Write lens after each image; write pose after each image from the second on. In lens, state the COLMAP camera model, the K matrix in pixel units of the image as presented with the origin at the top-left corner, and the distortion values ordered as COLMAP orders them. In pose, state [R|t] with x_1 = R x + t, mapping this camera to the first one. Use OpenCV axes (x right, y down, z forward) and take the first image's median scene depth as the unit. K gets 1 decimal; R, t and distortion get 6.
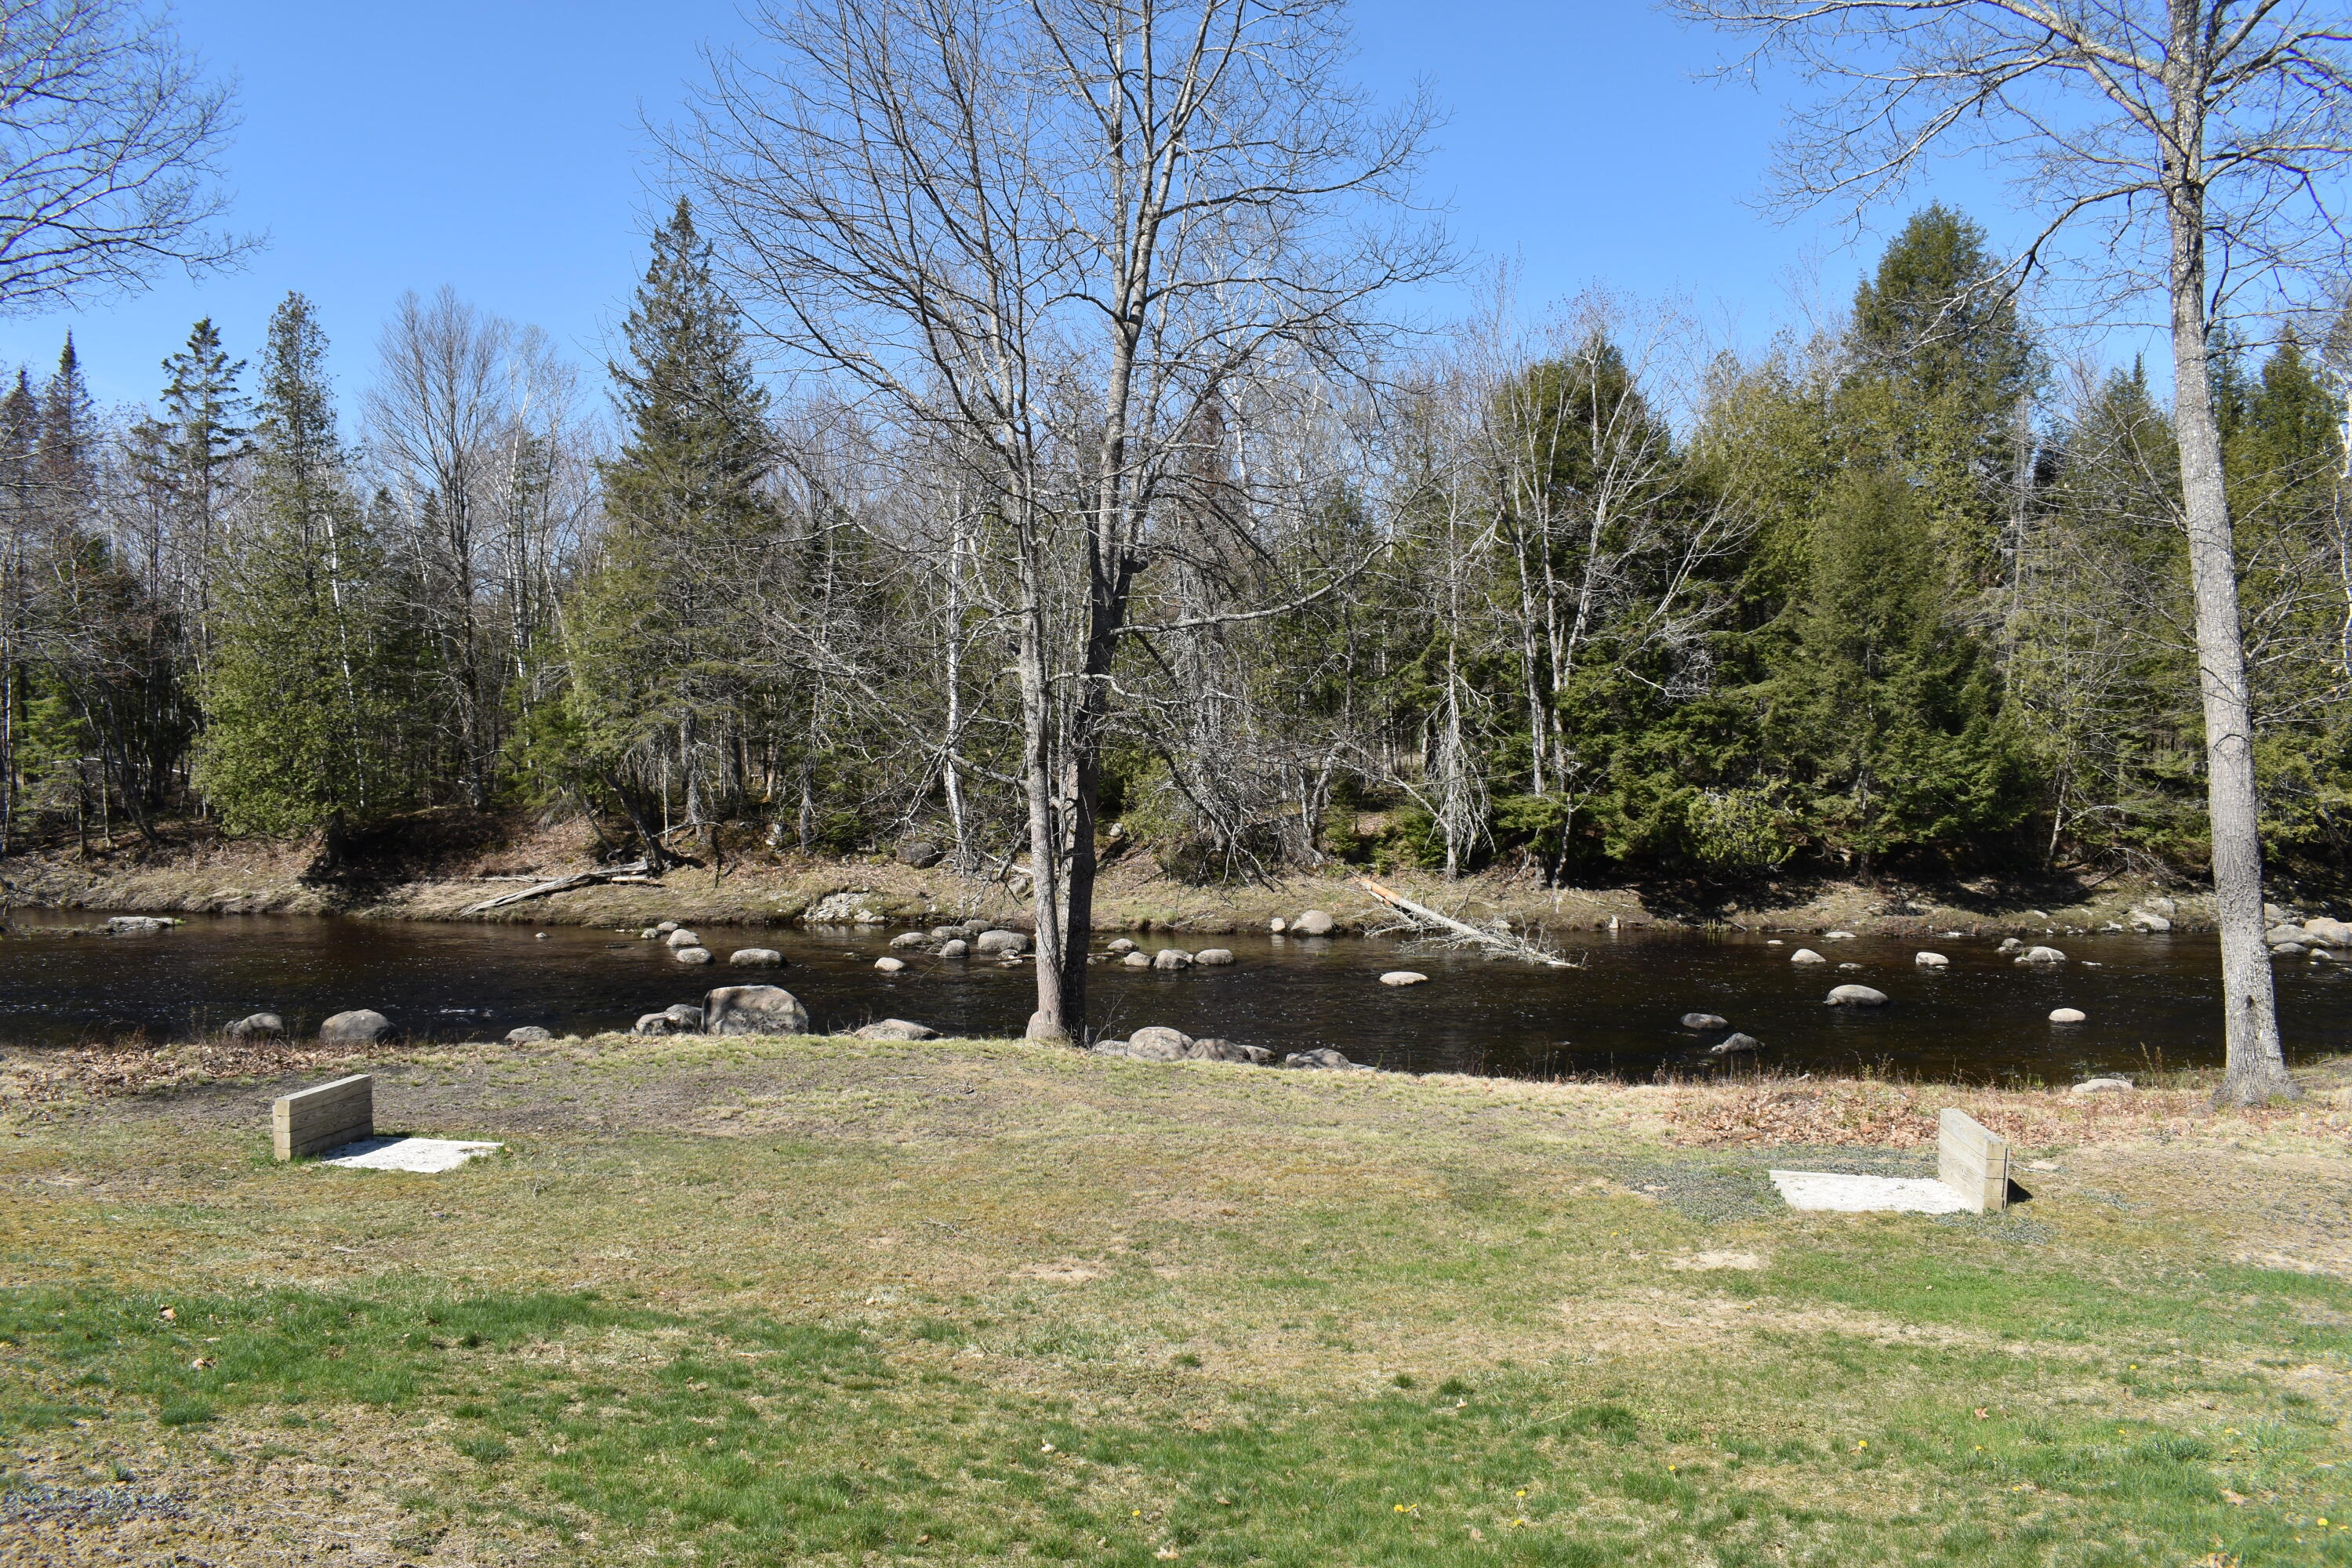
lens RADIAL K [[1853.7, 0, 1172.4], [0, 1853.7, 771.2], [0, 0, 1]] dist [-0.093636, 0.014103]
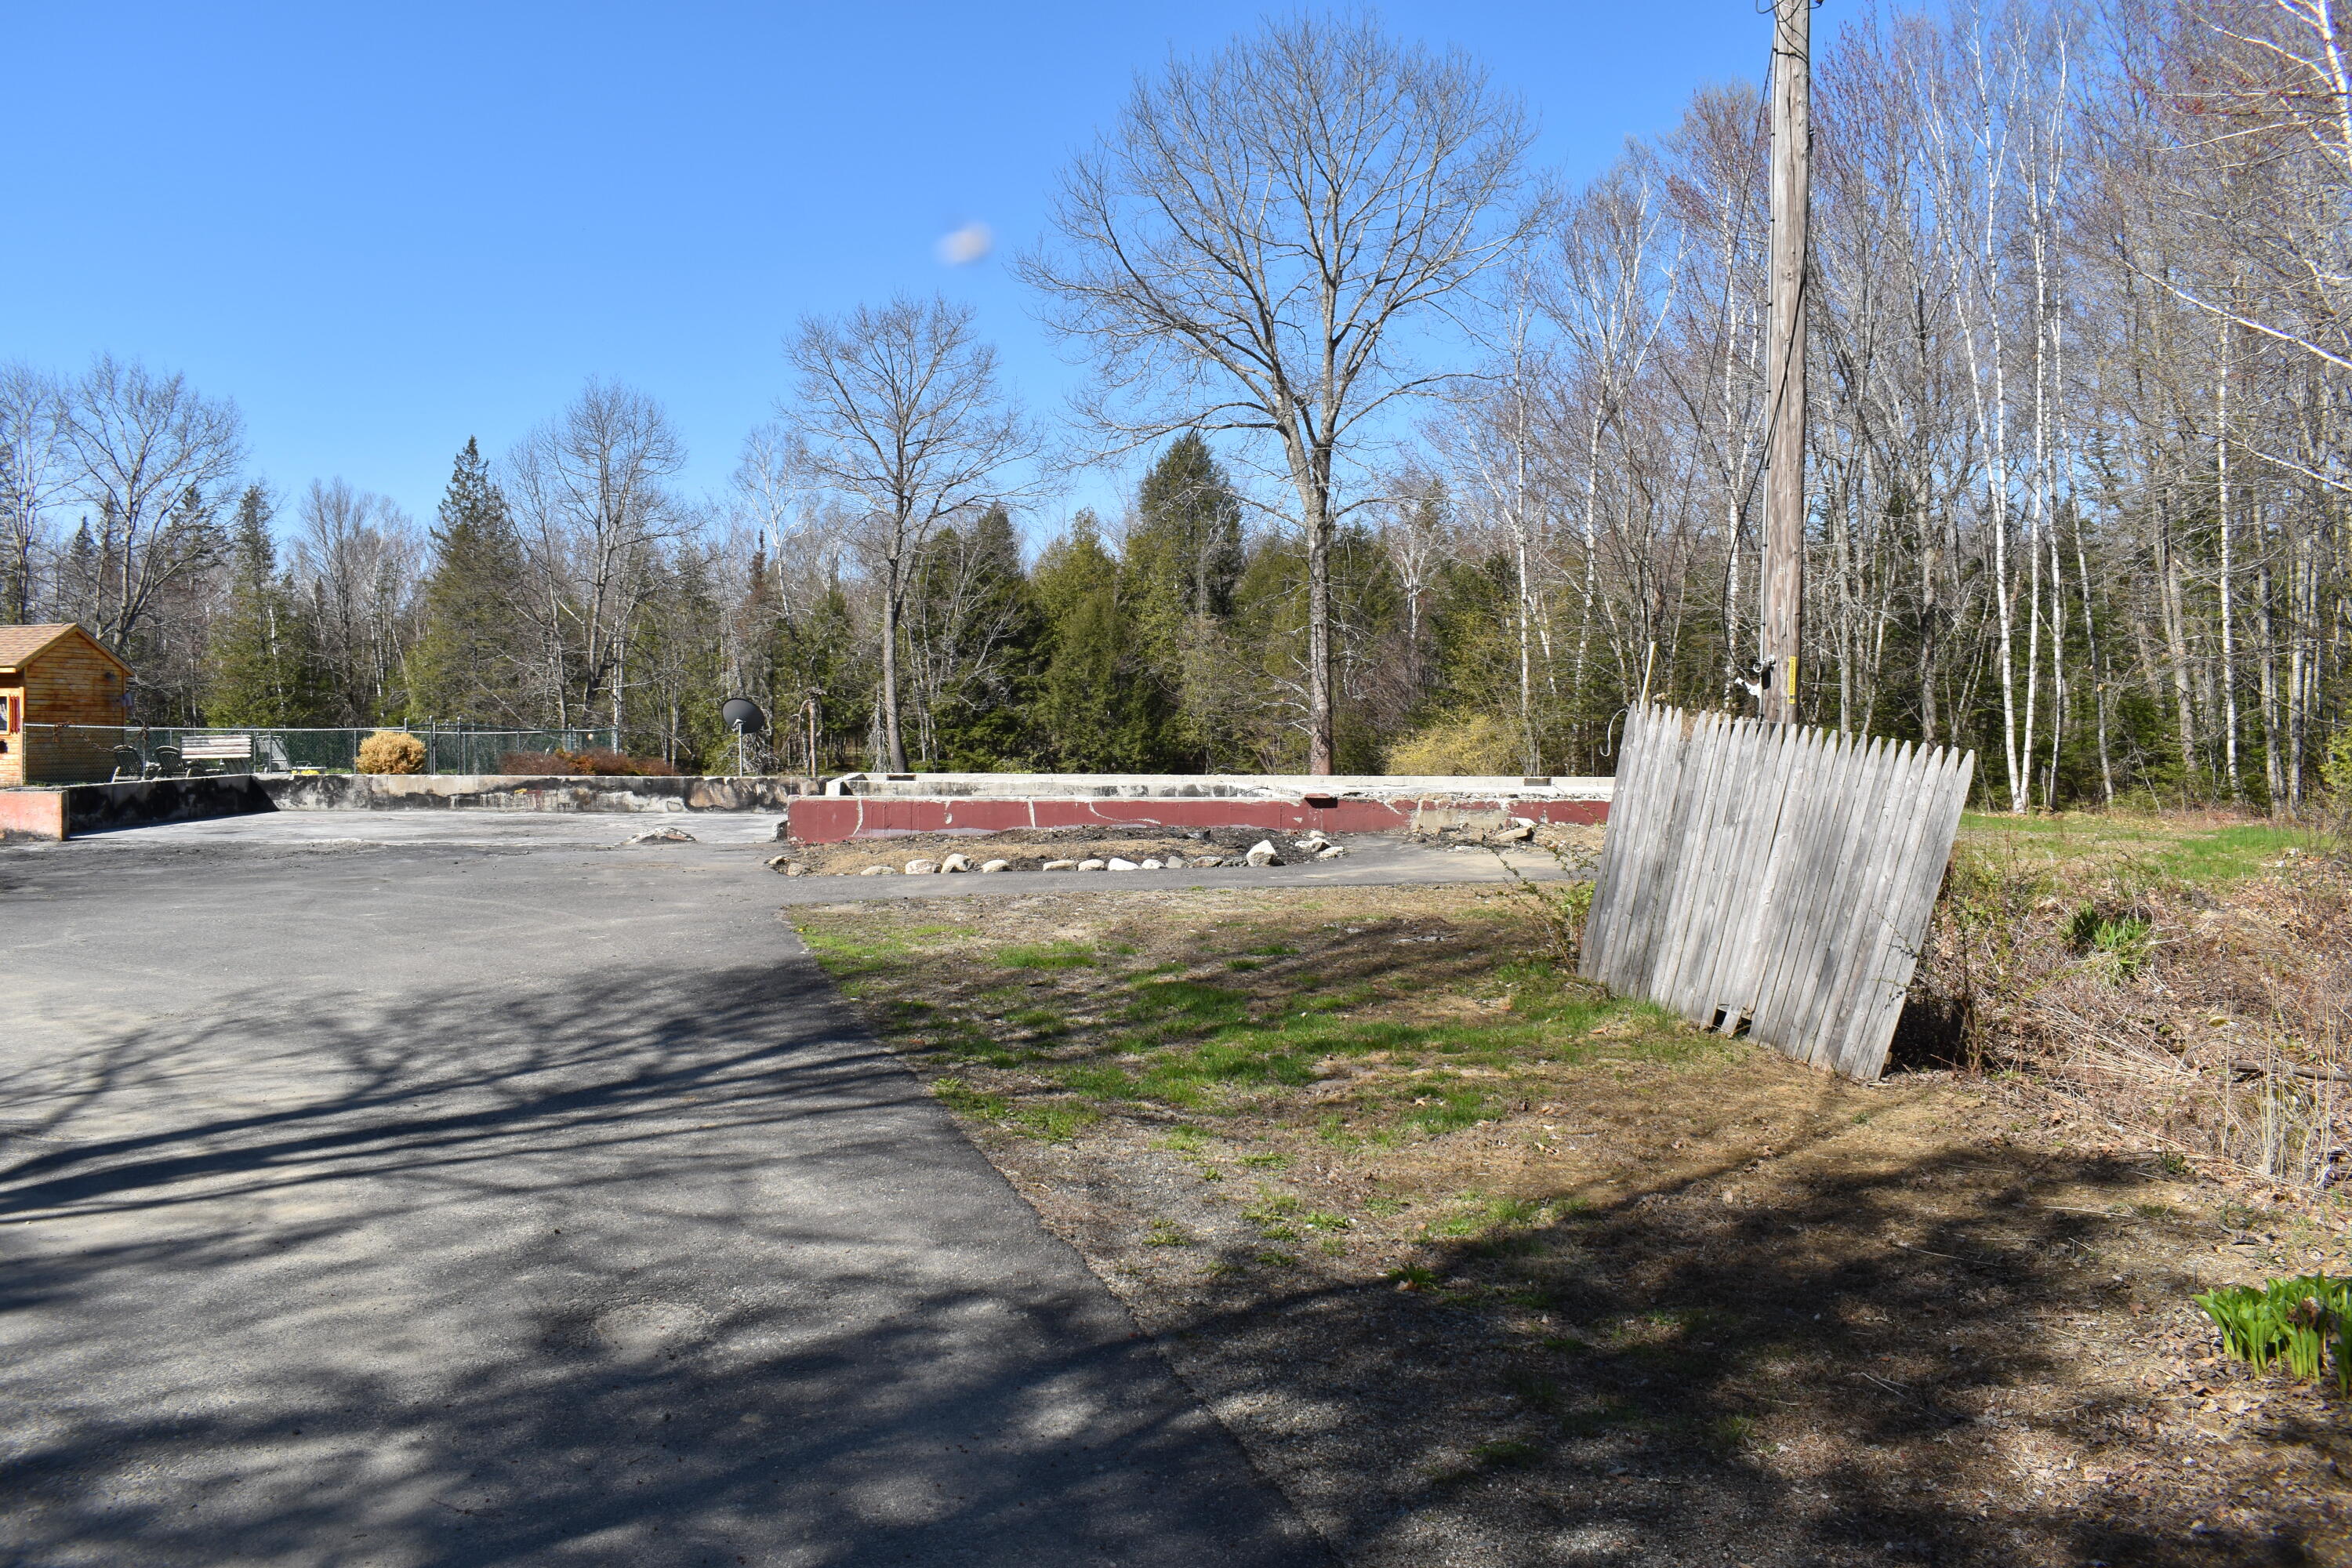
lens RADIAL K [[1853.7, 0, 1187.0], [0, 1853.7, 766.3], [0, 0, 1]] dist [-0.093636, 0.014103]
pose [[0.996168, 0.001173, 0.087447, 0.294608], [-0.000634, 0.999981, -0.006191, 0.029153], [-0.087453, 0.006111, 0.996150, -0.904445]]
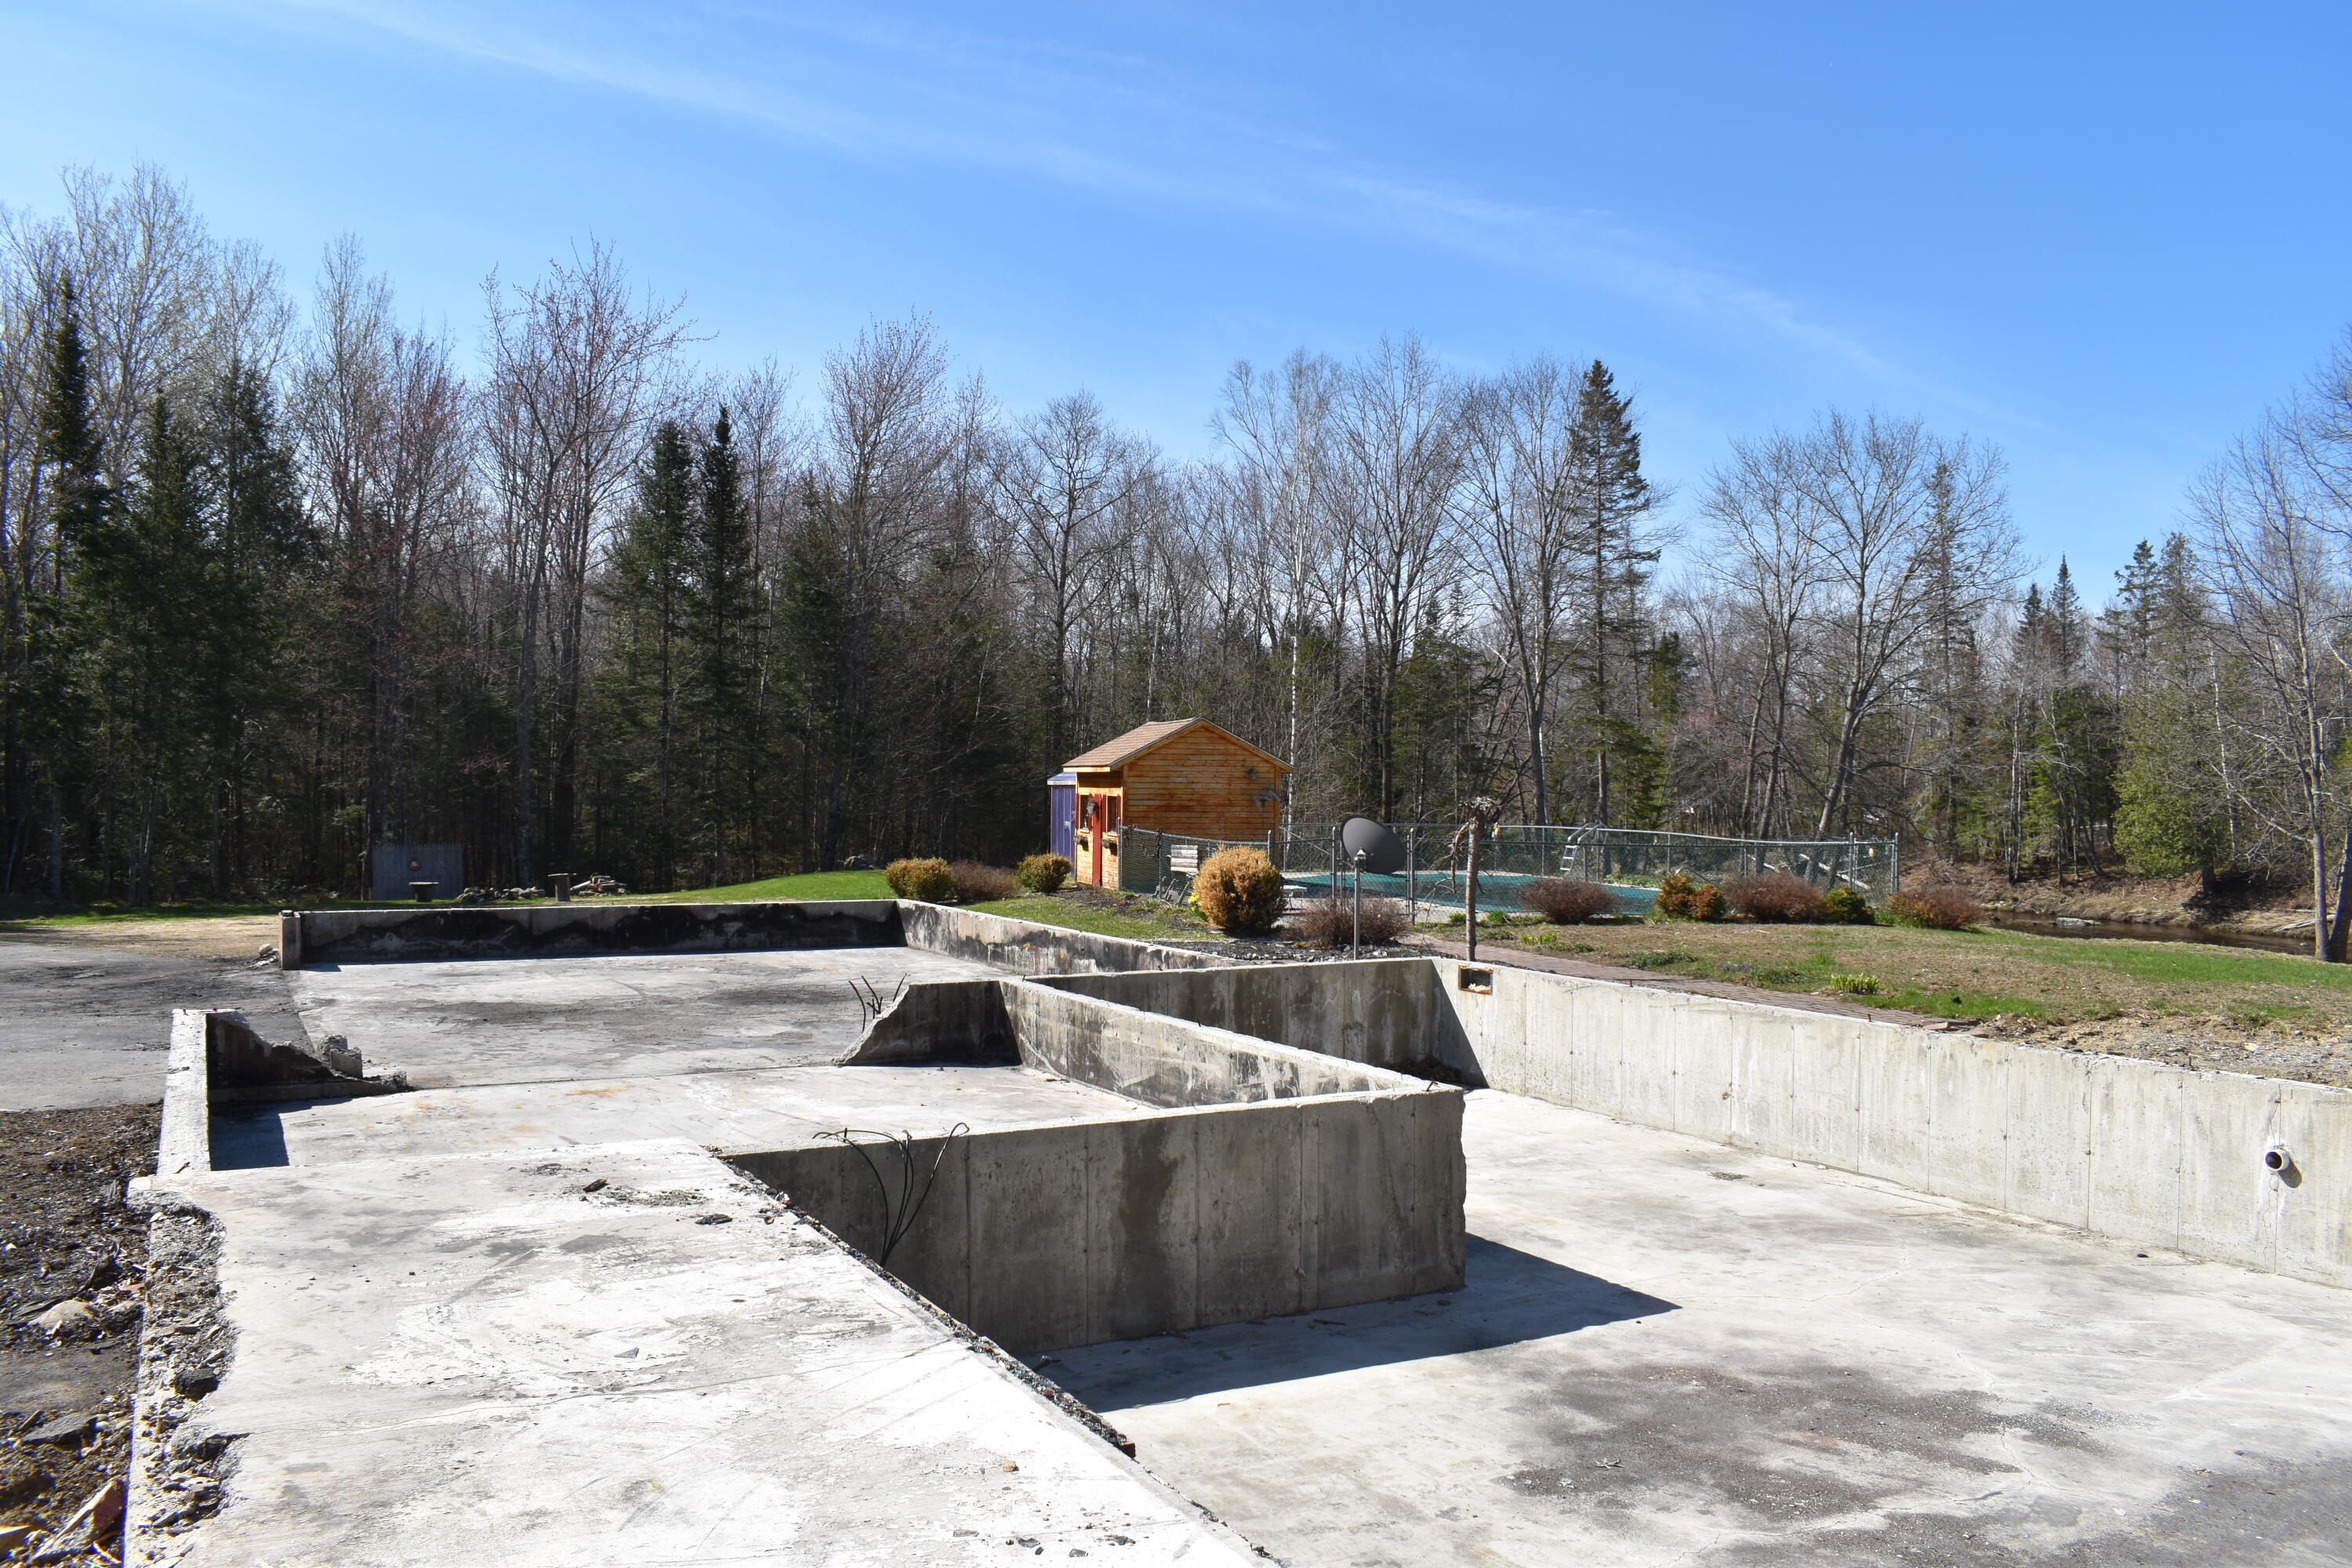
lens RADIAL K [[1853.7, 0, 1168.7], [0, 1853.7, 788.9], [0, 0, 1]] dist [-0.093636, 0.014103]
pose [[0.463885, 0.004731, -0.885883, 0.499616], [-0.030975, 0.999461, -0.010882, 0.004213], [0.885354, 0.032488, 0.463781, -0.507800]]
